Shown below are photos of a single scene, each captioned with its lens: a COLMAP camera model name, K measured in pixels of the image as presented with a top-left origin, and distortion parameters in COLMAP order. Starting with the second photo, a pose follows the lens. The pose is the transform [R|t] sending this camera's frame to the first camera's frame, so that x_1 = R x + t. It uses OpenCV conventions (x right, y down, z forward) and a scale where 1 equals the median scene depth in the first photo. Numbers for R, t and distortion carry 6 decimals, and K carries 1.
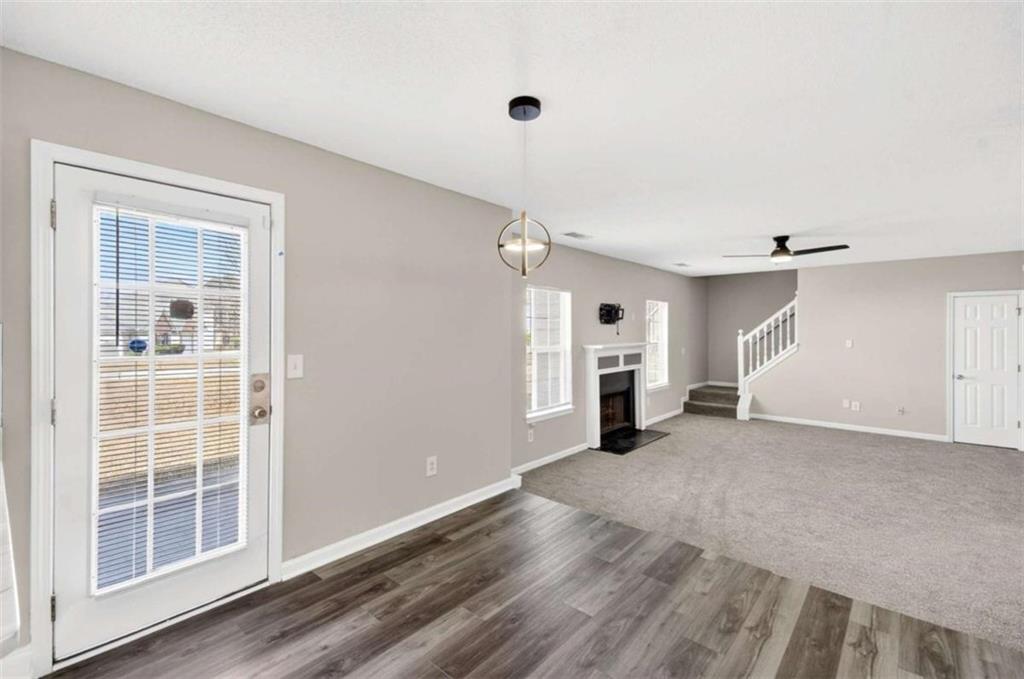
lens RADIAL K [[450.7, 0, 513.3], [0, 450.7, 327.9], [0, 0, 1]] dist [0.011389, -0.001119]
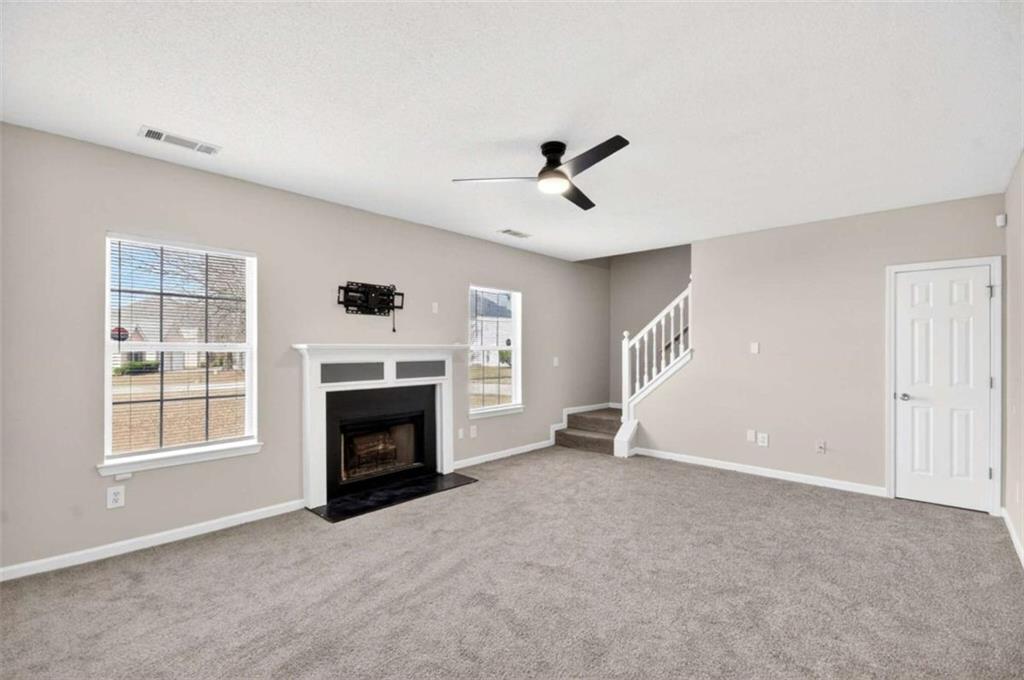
lens RADIAL K [[462.5, 0, 512.5], [0, 462.5, 346.3], [0, 0, 1]] dist [-0.001806, 0.000929]
pose [[0.999891, 0.002199, -0.014617, 0.394554], [-0.002237, 0.999994, -0.002625, 0.035790], [0.014611, 0.002658, 0.999890, 0.306289]]
